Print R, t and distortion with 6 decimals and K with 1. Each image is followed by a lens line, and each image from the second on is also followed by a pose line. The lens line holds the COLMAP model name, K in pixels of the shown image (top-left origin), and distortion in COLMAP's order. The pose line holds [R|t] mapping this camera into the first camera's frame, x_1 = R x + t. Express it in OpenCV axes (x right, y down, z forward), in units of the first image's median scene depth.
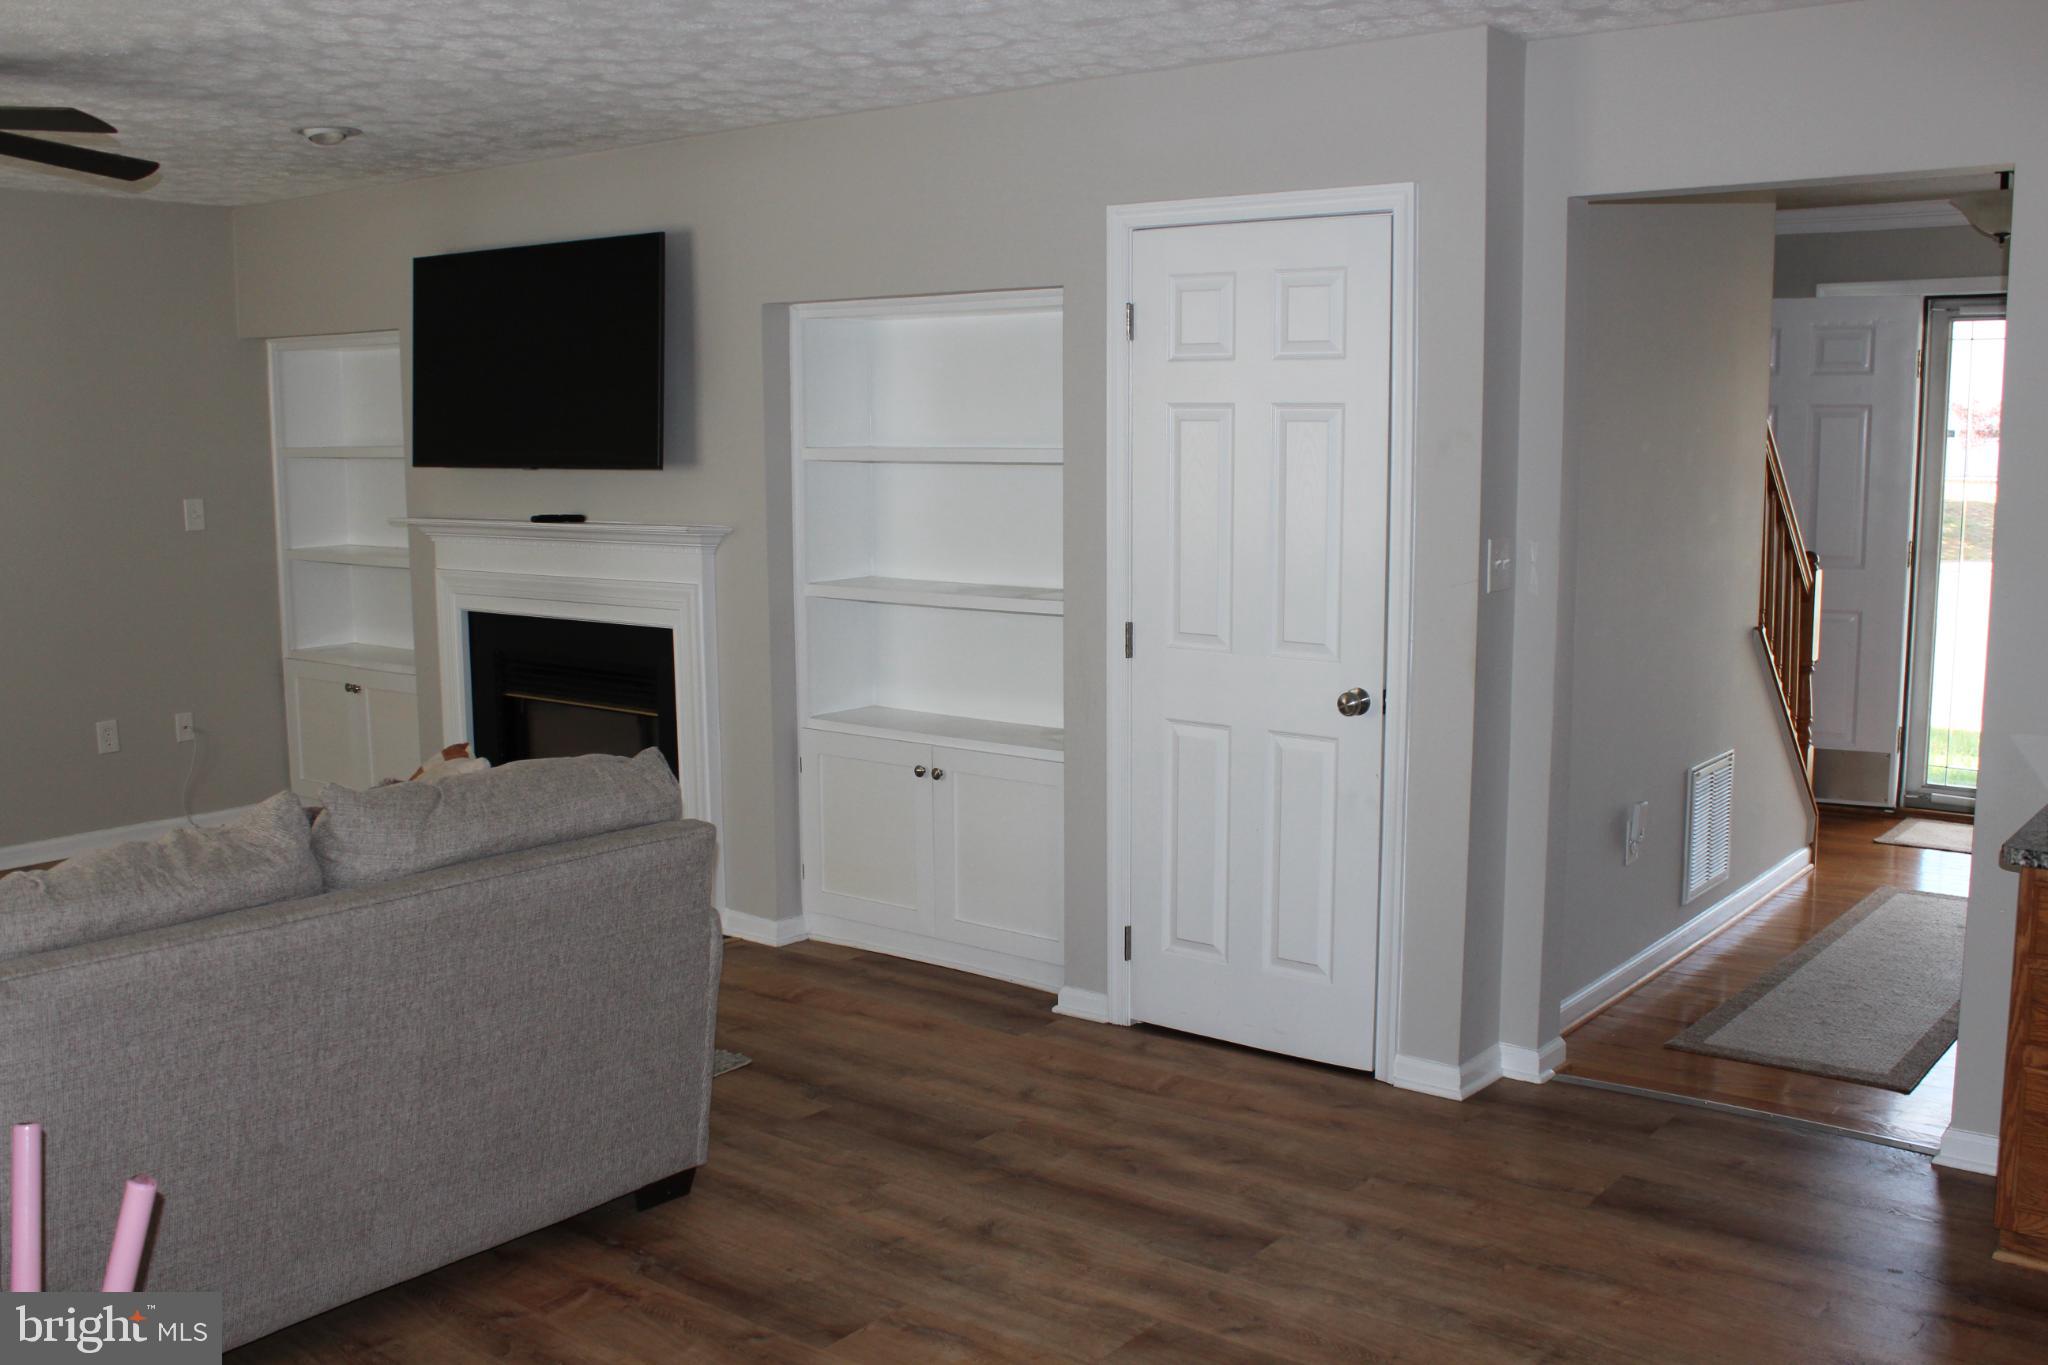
lens RADIAL K [[1928.7, 0, 1022.9], [0, 1928.7, 680.6], [0, 0, 1]] dist [-0.000161, 0.000000]
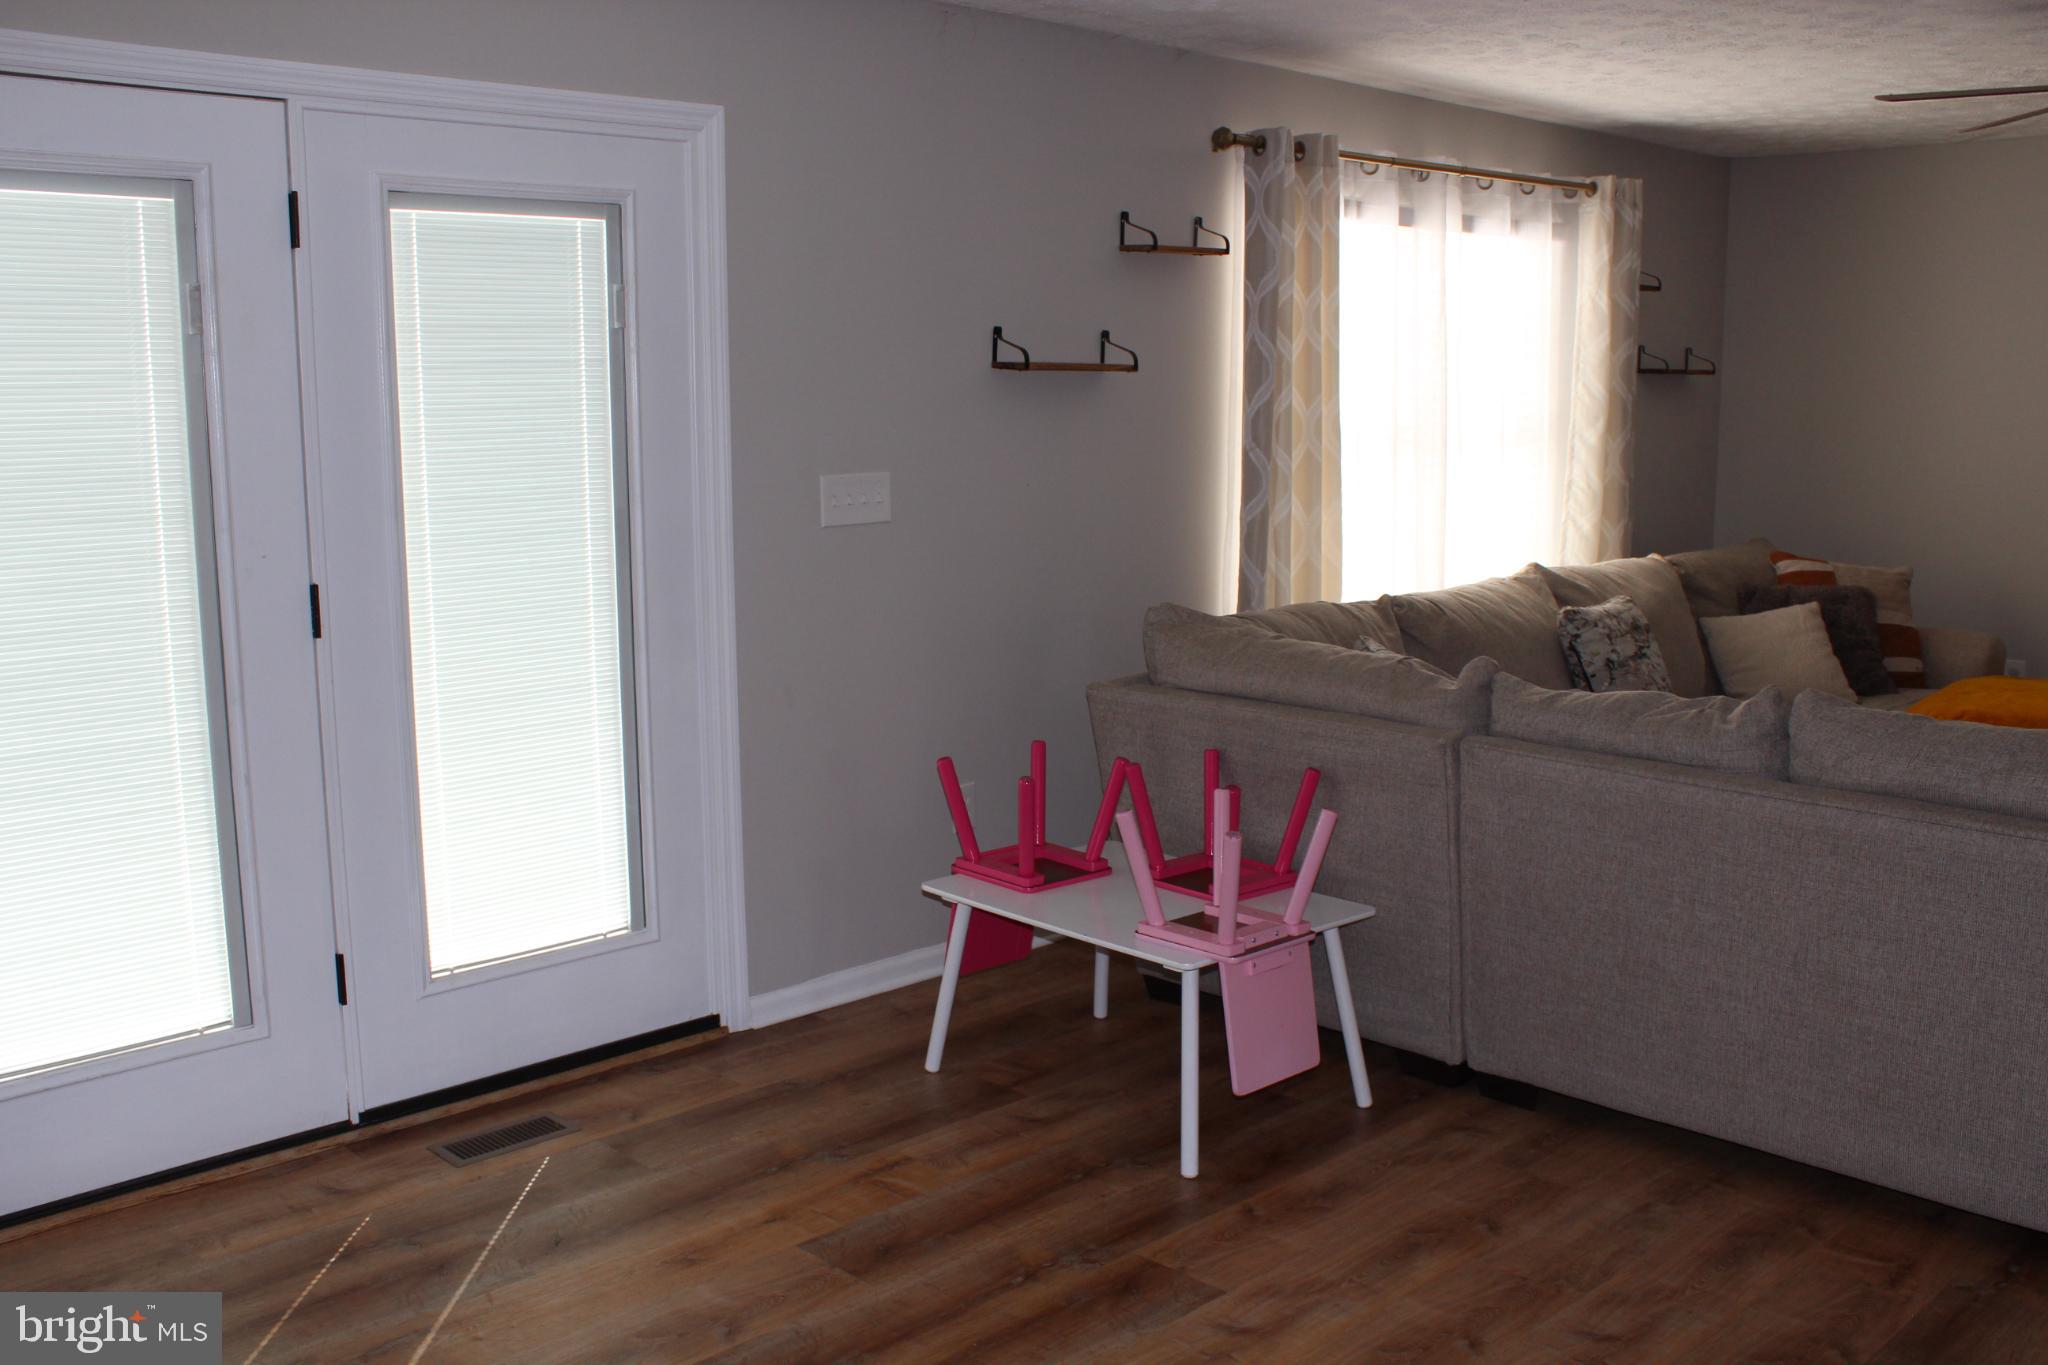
lens RADIAL K [[1928.7, 0, 1023.9], [0, 1928.7, 677.5], [0, 0, 1]] dist [-0.000161, 0.000000]
pose [[-0.119014, 0.160002, -0.979916, 0.789746], [-0.132672, 0.975517, 0.175397, -0.089046], [0.983989, 0.150882, -0.094873, 0.673895]]
